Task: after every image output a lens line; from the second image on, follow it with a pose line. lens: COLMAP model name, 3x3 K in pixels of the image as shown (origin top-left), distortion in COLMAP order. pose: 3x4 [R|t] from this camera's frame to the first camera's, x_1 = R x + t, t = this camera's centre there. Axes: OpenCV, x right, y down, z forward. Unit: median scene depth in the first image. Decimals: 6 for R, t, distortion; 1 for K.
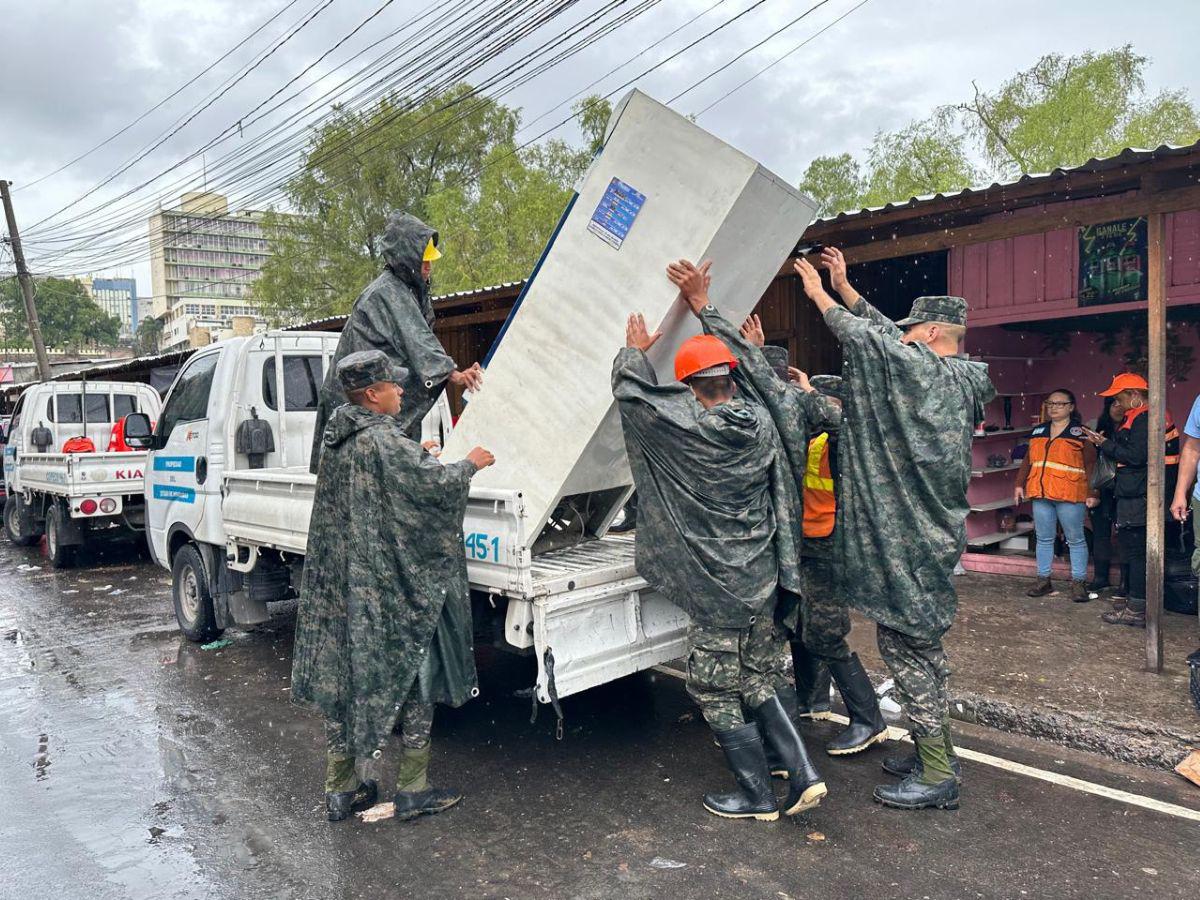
lens RADIAL K [[873.2, 0, 592.4], [0, 873.2, 444.5], [0, 0, 1]] dist [0.026020, -0.031733]
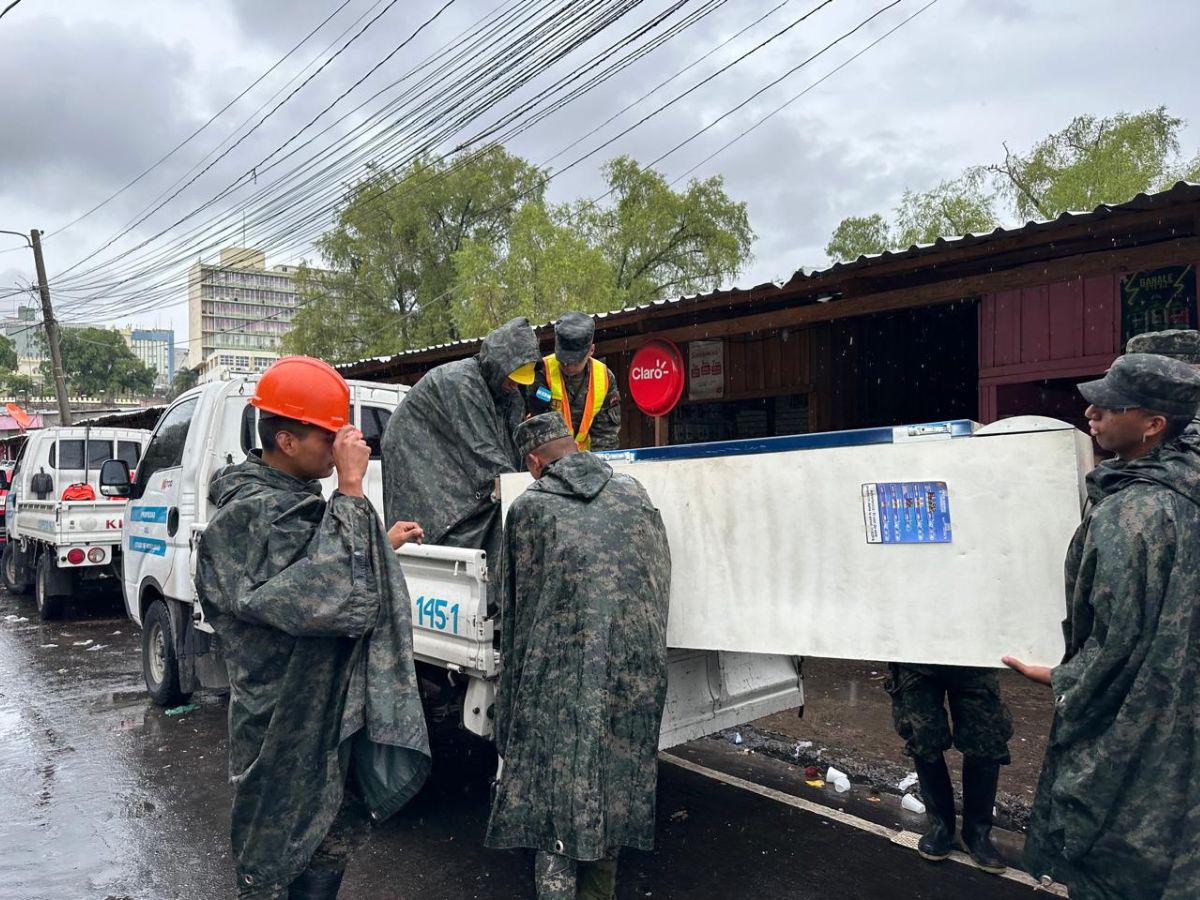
lens RADIAL K [[873.2, 0, 592.9], [0, 873.2, 458.2], [0, 0, 1]] dist [0.026020, -0.031733]
pose [[0.999402, 0.016727, -0.030265, 0.004631], [-0.018179, 0.998666, -0.048335, -0.000102], [0.029416, 0.048857, 0.998373, 0.011123]]
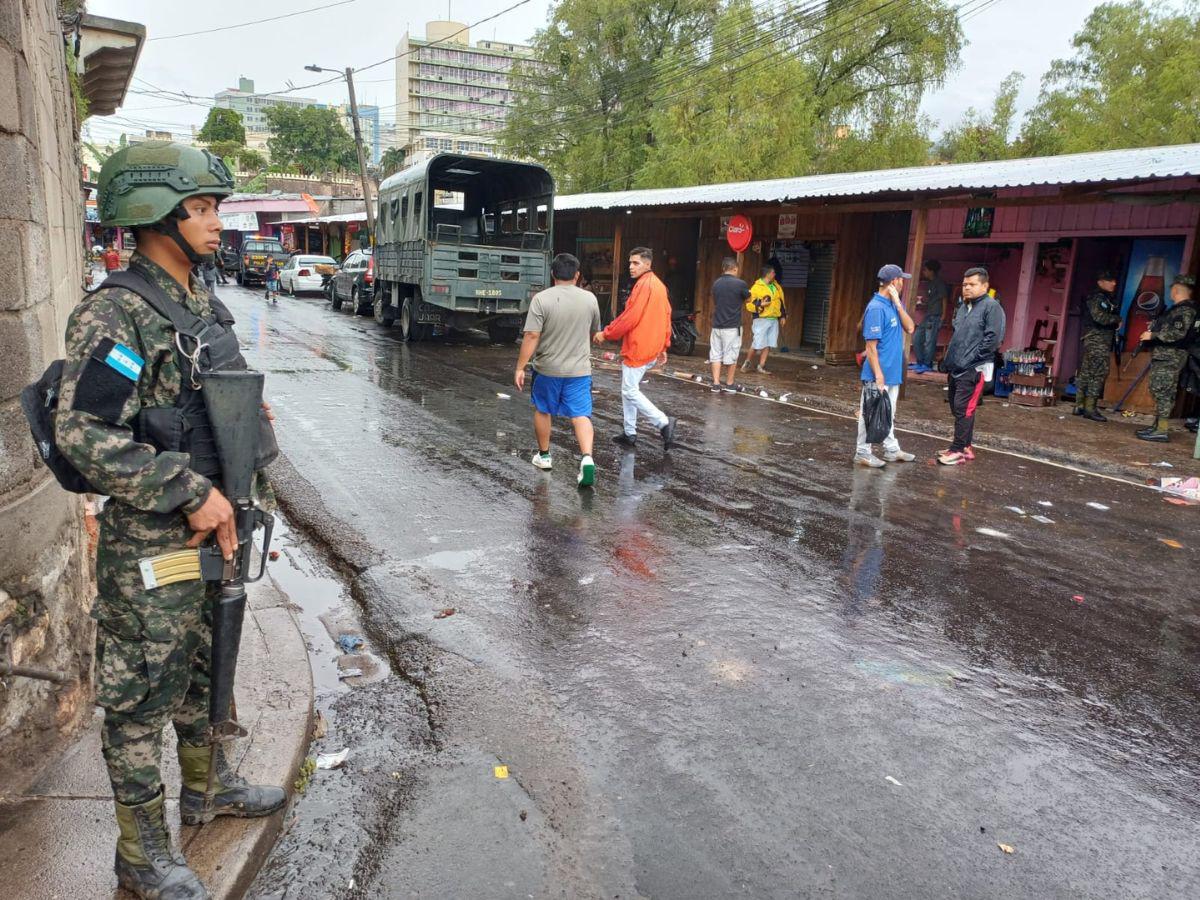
lens RADIAL K [[913.6, 0, 588.6], [0, 913.6, 454.9], [0, 0, 1]] dist [0.038818, -0.024378]
pose [[0.966567, 0.125367, -0.223678, 0.050787], [-0.086720, 0.980750, 0.174955, 0.004153], [0.241305, -0.149709, 0.958832, -0.215568]]
